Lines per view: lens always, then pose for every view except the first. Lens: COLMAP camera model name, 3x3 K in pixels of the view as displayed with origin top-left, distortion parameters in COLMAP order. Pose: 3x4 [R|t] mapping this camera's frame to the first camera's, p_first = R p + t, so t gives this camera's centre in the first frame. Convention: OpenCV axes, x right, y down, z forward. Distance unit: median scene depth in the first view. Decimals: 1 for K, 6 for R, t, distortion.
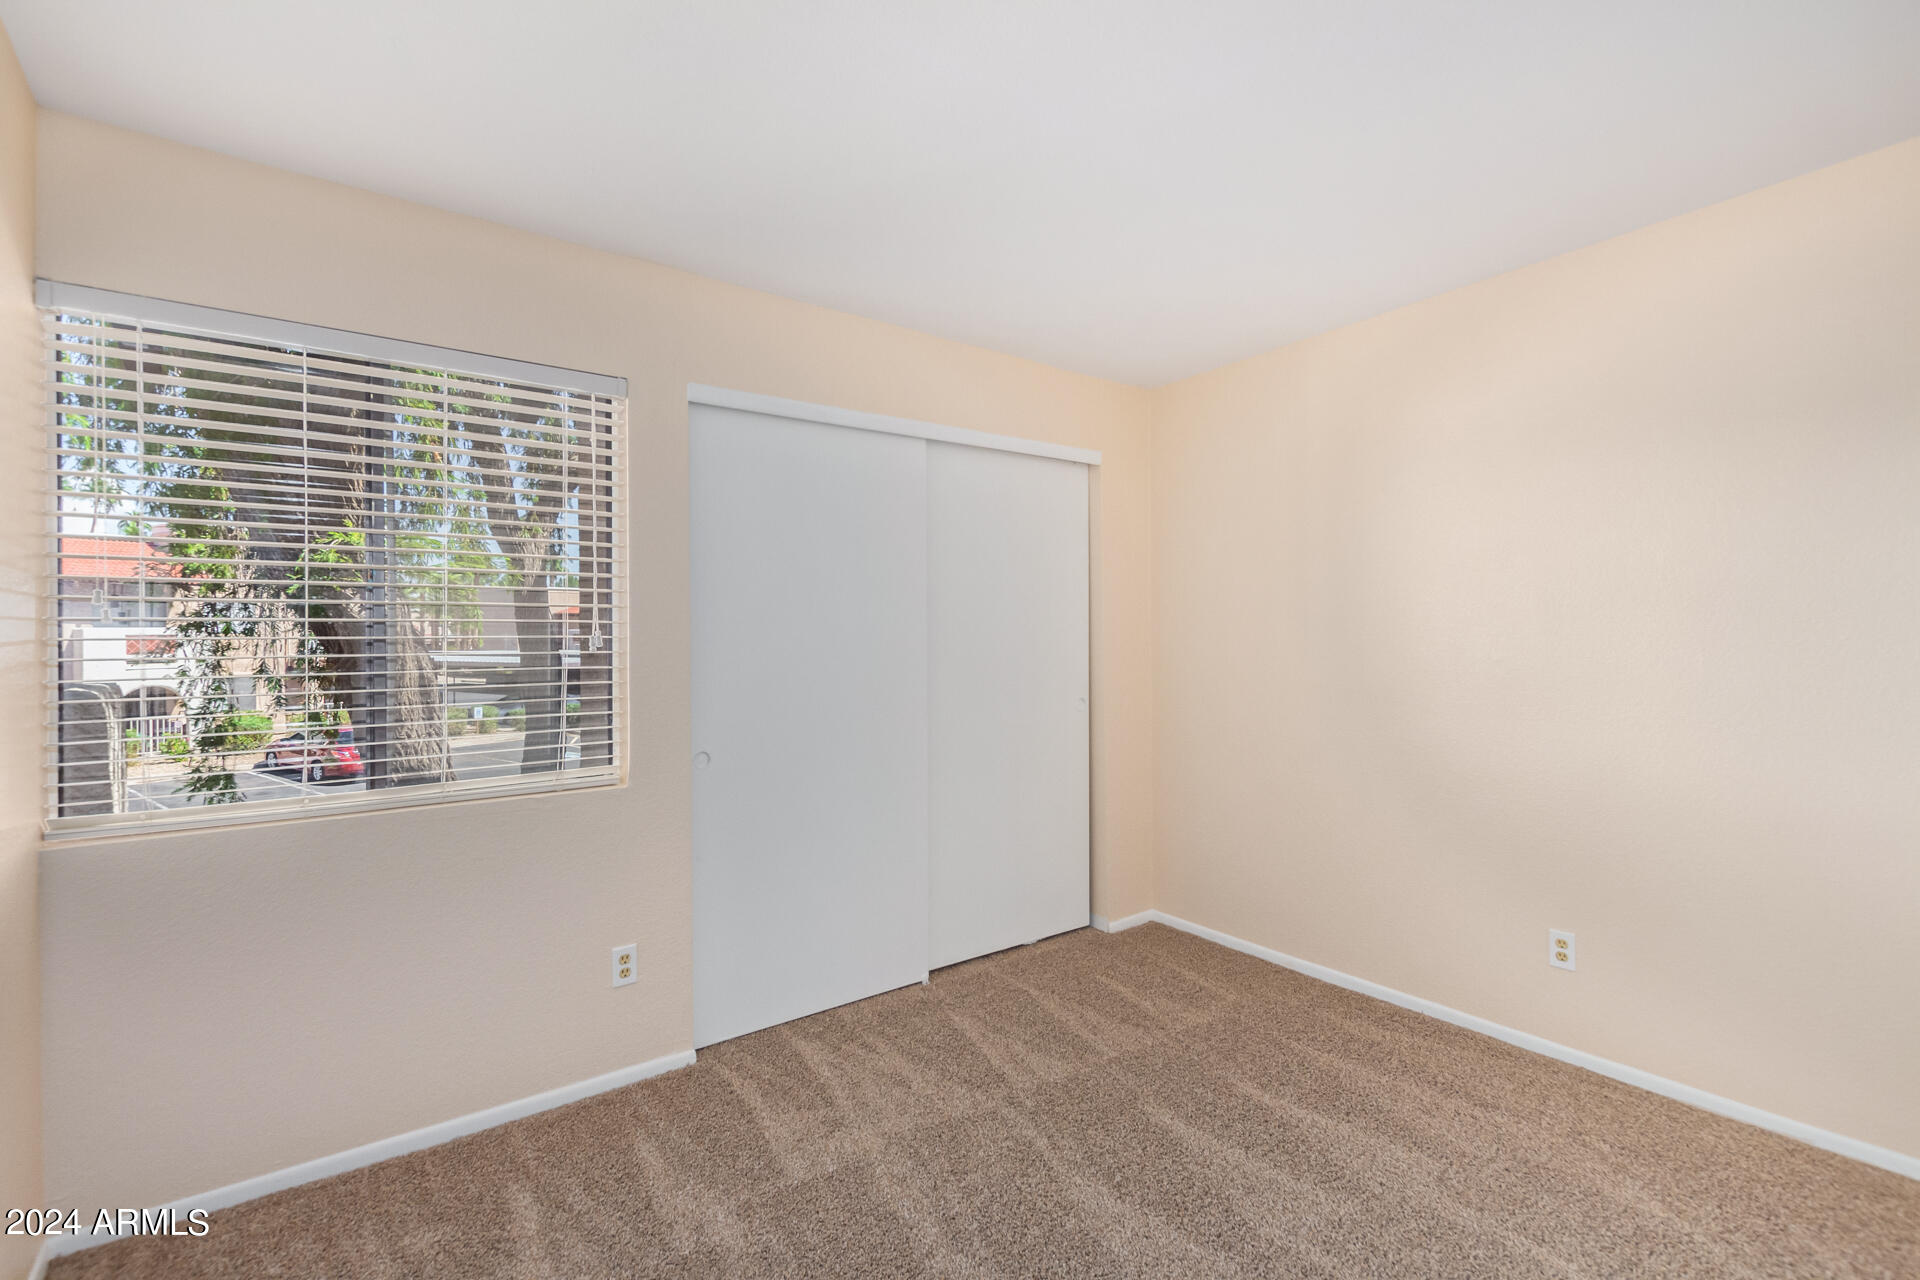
lens RADIAL K [[881.1, 0, 963.2], [0, 881.1, 642.7], [0, 0, 1]] dist [0.008517, -0.005762]
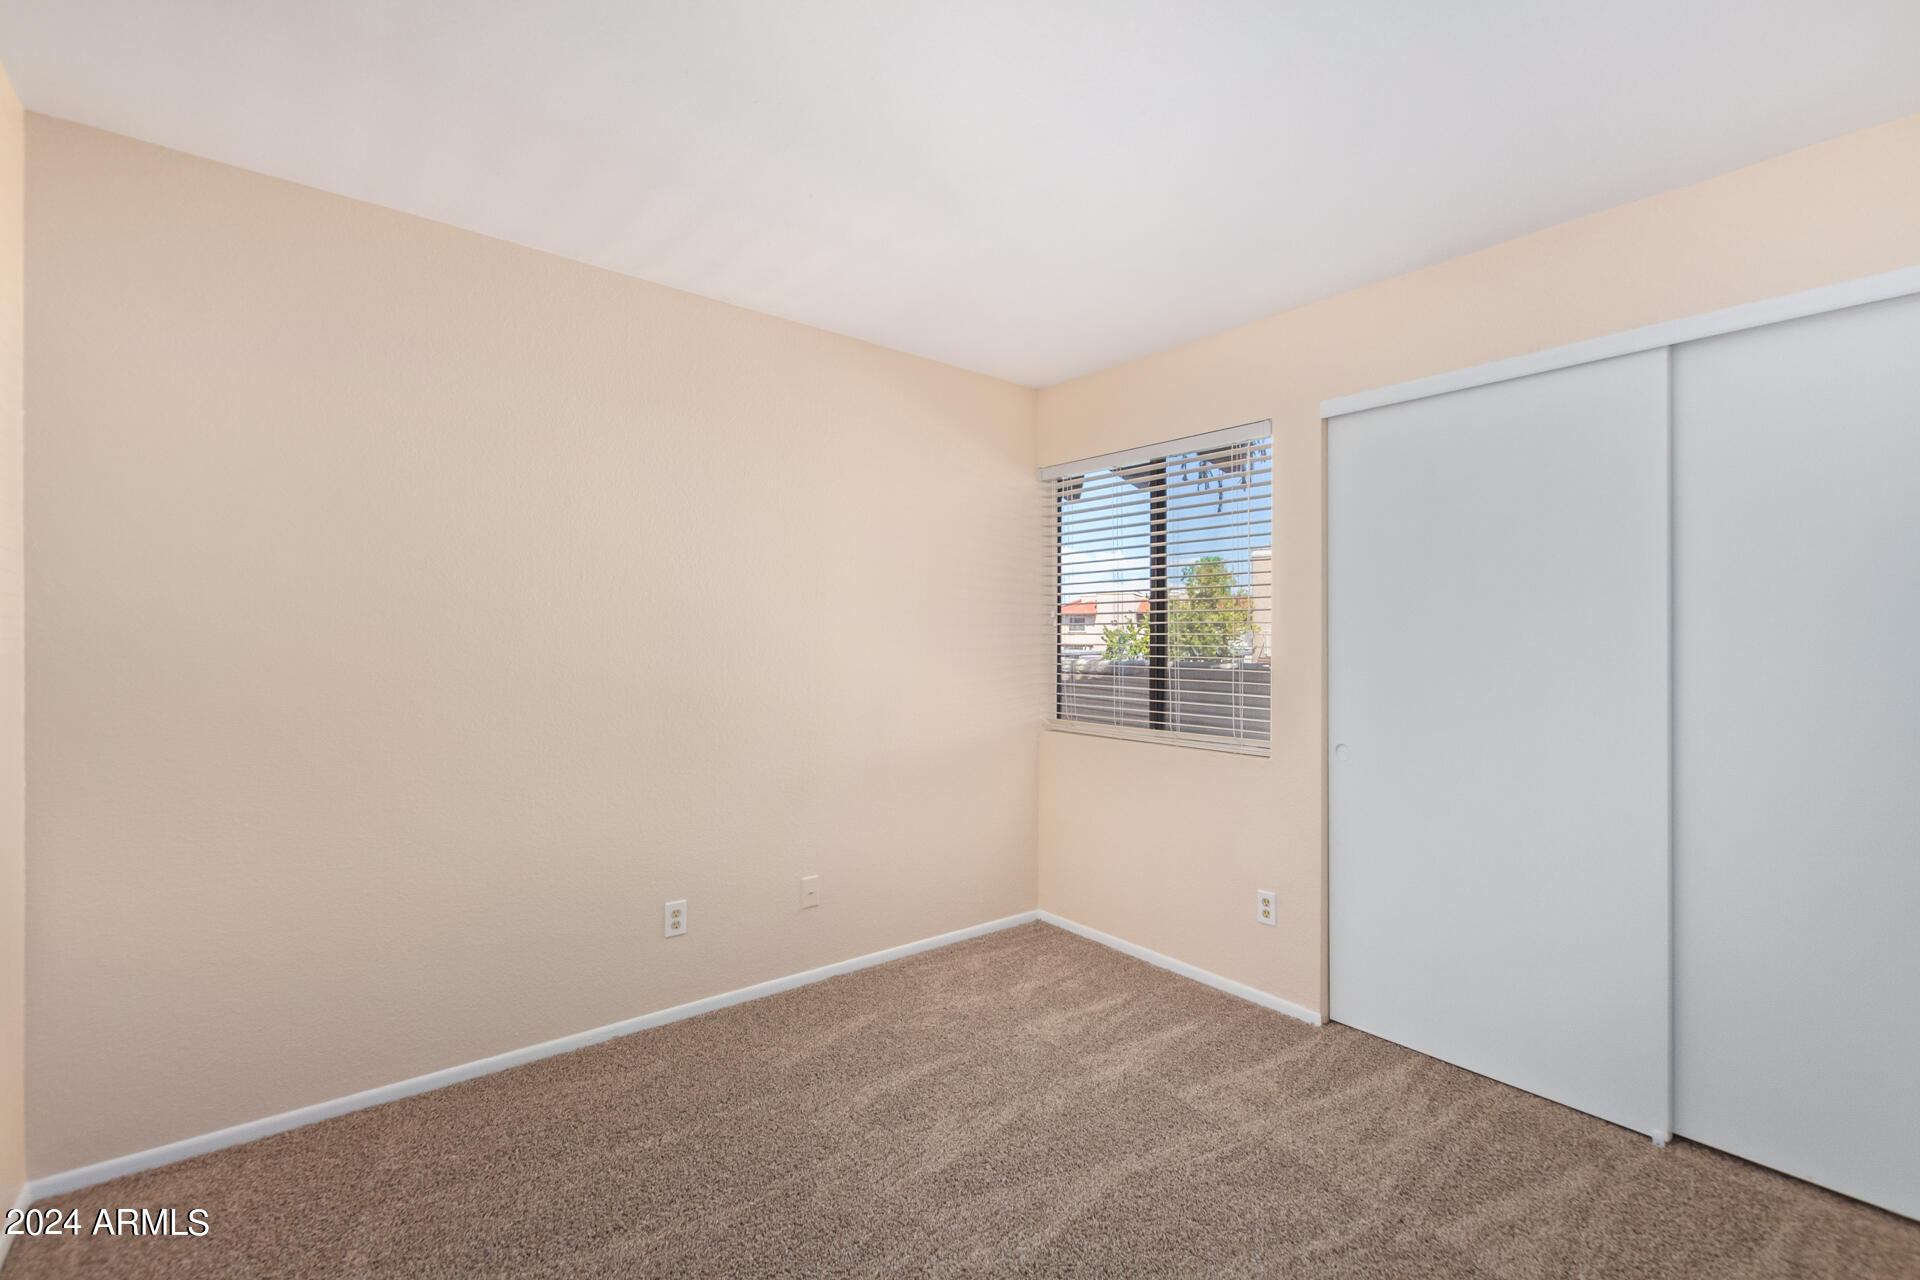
lens RADIAL K [[881.1, 0, 970.4], [0, 881.1, 634.0], [0, 0, 1]] dist [0.008517, -0.005762]
pose [[-0.016903, 0.000465, -0.999857, 0.831698], [-0.003788, 0.999993, 0.000529, -0.009616], [0.999850, 0.003796, -0.016901, 0.610553]]
